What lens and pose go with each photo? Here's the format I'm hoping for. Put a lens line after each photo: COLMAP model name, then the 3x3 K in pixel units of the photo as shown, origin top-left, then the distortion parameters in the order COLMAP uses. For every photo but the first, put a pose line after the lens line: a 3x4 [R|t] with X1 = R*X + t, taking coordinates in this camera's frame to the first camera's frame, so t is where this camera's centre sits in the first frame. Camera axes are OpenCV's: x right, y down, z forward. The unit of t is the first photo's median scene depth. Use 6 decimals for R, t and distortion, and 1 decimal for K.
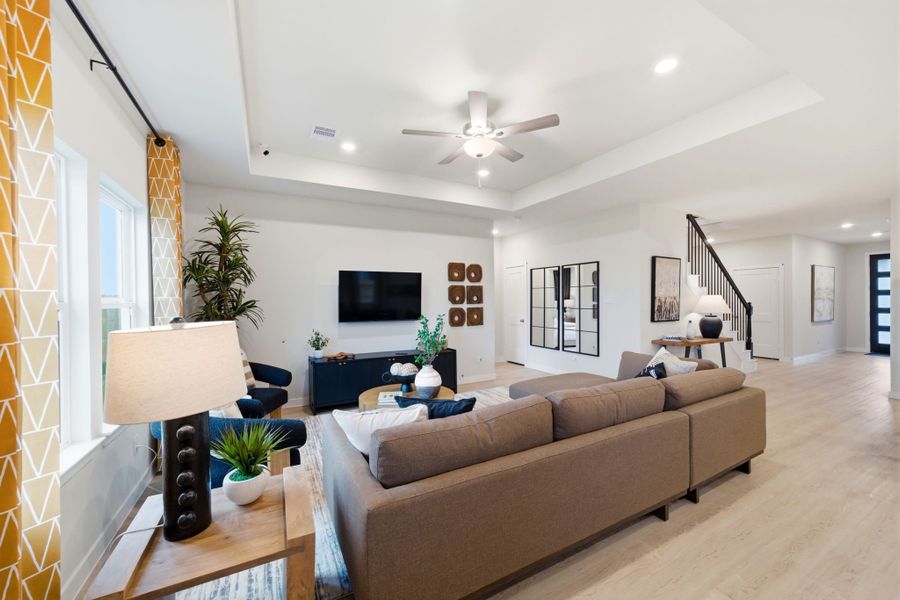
lens RADIAL K [[347.4, 0, 450.6], [0, 347.4, 299.5], [0, 0, 1]] dist [-0.019172, 0.002016]
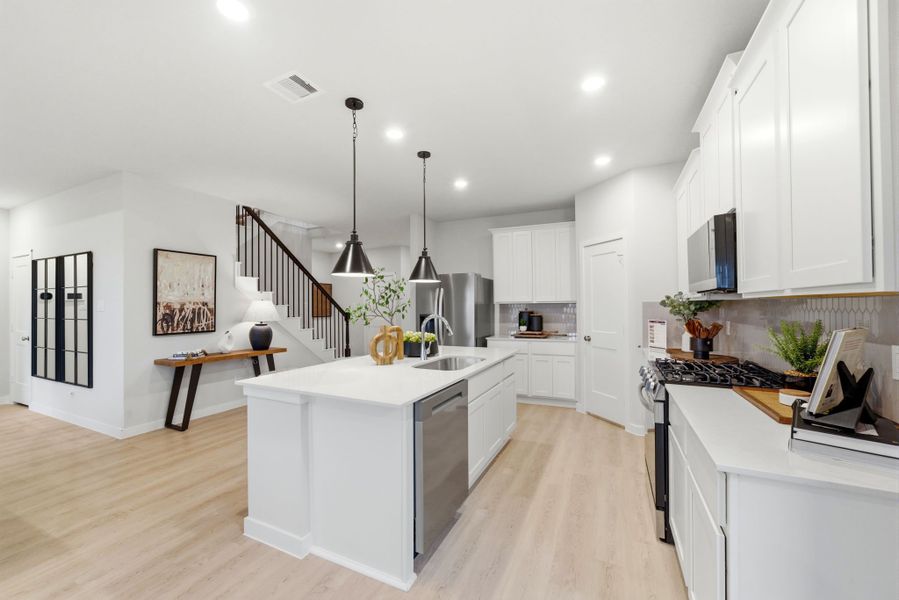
lens RADIAL K [[347.0, 0, 450.5], [0, 347.0, 300.7], [0, 0, 1]] dist [-0.019172, 0.002016]
pose [[0.798058, 0.005189, 0.602559, 0.621025], [0.004874, 0.999875, -0.015065, 0.003476], [-0.602561, 0.014960, 0.797932, 0.012993]]
